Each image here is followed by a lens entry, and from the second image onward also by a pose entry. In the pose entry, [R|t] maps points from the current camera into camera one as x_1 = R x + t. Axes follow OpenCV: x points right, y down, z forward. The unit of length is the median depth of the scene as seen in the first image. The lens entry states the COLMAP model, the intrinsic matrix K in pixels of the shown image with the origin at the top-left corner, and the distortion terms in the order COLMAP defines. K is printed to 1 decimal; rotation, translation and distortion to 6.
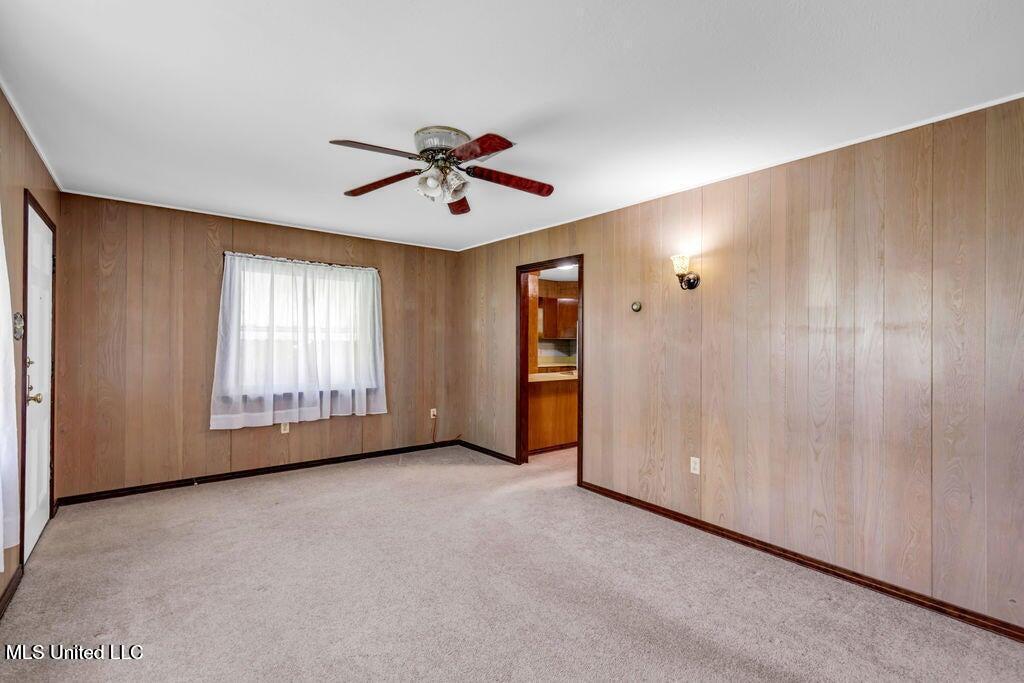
lens RADIAL K [[461.0, 0, 515.1], [0, 461.0, 336.7], [0, 0, 1]] dist [0.014539, -0.000184]
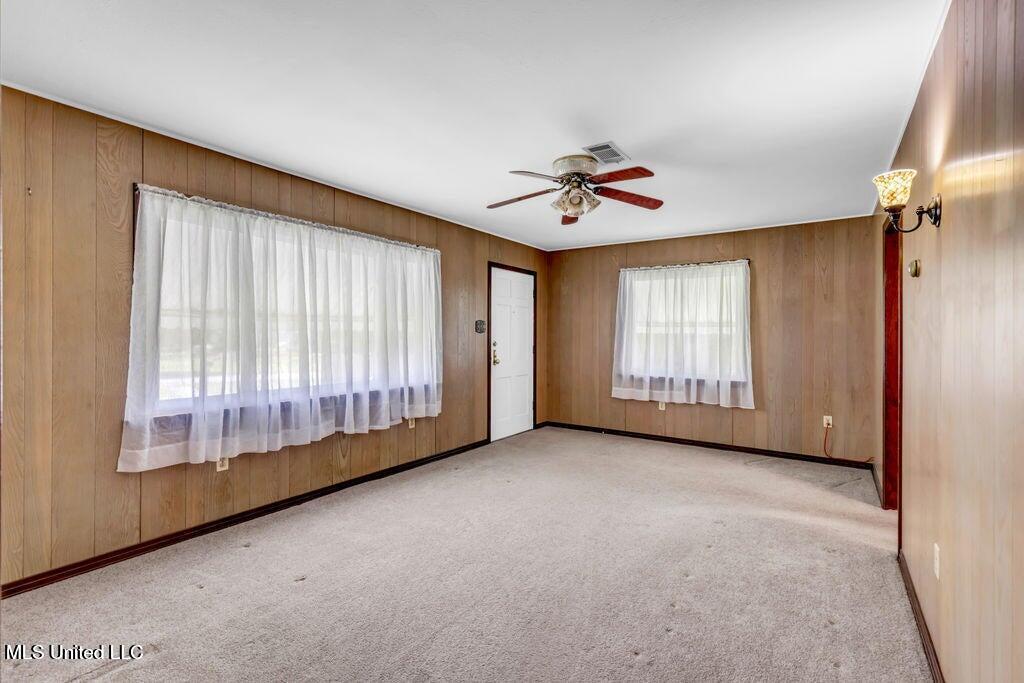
lens RADIAL K [[468.5, 0, 531.5], [0, 468.5, 338.7], [0, 0, 1]] dist [0.000845, 0.000015]
pose [[0.308697, 0.001019, -0.951160, 0.557183], [0.007009, 0.999970, 0.003346, 0.014453], [0.951135, -0.007700, 0.308681, 0.293386]]
